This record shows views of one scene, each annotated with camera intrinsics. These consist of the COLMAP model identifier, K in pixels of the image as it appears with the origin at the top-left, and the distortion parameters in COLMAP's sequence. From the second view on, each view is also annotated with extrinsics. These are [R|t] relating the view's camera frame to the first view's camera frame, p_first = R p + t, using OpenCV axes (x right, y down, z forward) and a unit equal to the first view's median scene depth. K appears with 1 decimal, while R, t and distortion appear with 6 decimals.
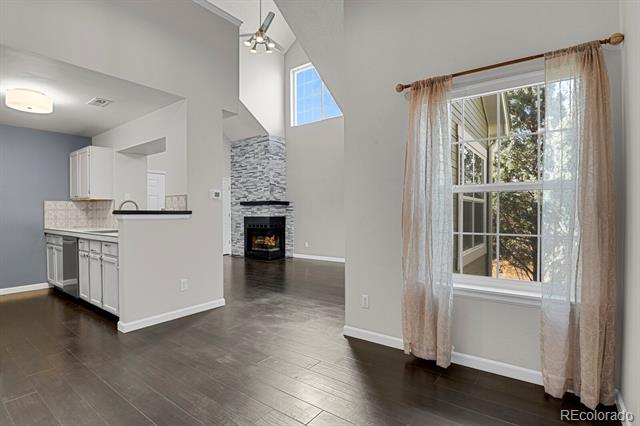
lens RADIAL K [[317.8, 0, 323.1], [0, 317.8, 215.1], [0, 0, 1]] dist [-0.025381, -0.001466]
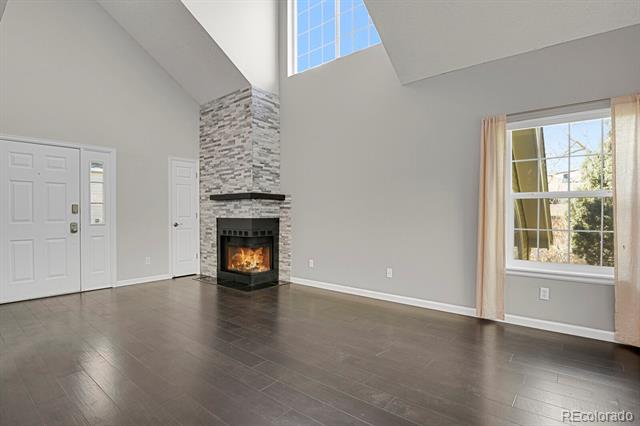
lens RADIAL K [[317.8, 0, 323.1], [0, 317.8, 215.1], [0, 0, 1]] dist [-0.025381, -0.001466]
pose [[0.999061, 0.004126, -0.043137, -0.002345], [-0.004031, 0.999989, 0.002280, -0.003346], [0.043145, -0.002104, 0.999067, 0.370952]]
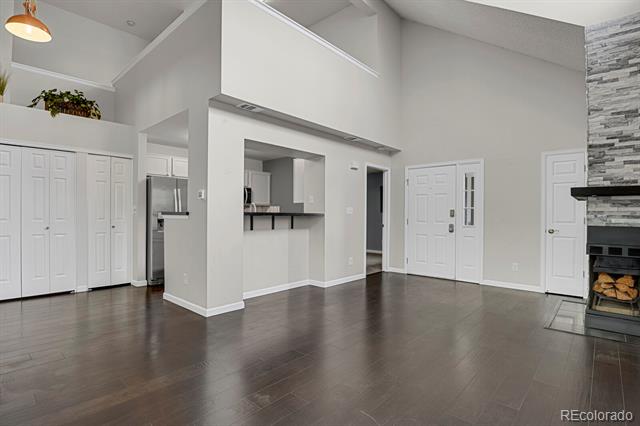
lens RADIAL K [[317.8, 0, 323.1], [0, 317.8, 215.1], [0, 0, 1]] dist [-0.025381, -0.001466]
pose [[-0.091213, 0.002095, -0.995829, 0.257688], [-0.013653, 0.999901, 0.003354, -0.005612], [0.995738, 0.013902, -0.091176, 0.670519]]
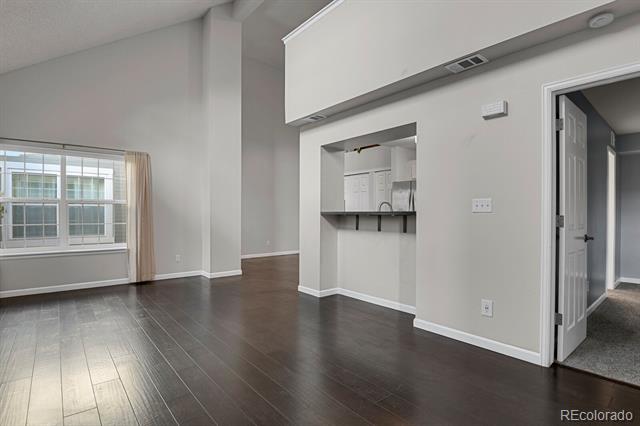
lens RADIAL K [[324.2, 0, 320.0], [0, 324.2, 213.0], [0, 0, 1]] dist [-0.052063, -0.000428]
pose [[-0.972665, -0.000106, 0.232212, -0.323325], [0.000370, 0.999998, 0.002004, -0.005890], [-0.232212, 0.002035, -0.972663, 1.030235]]
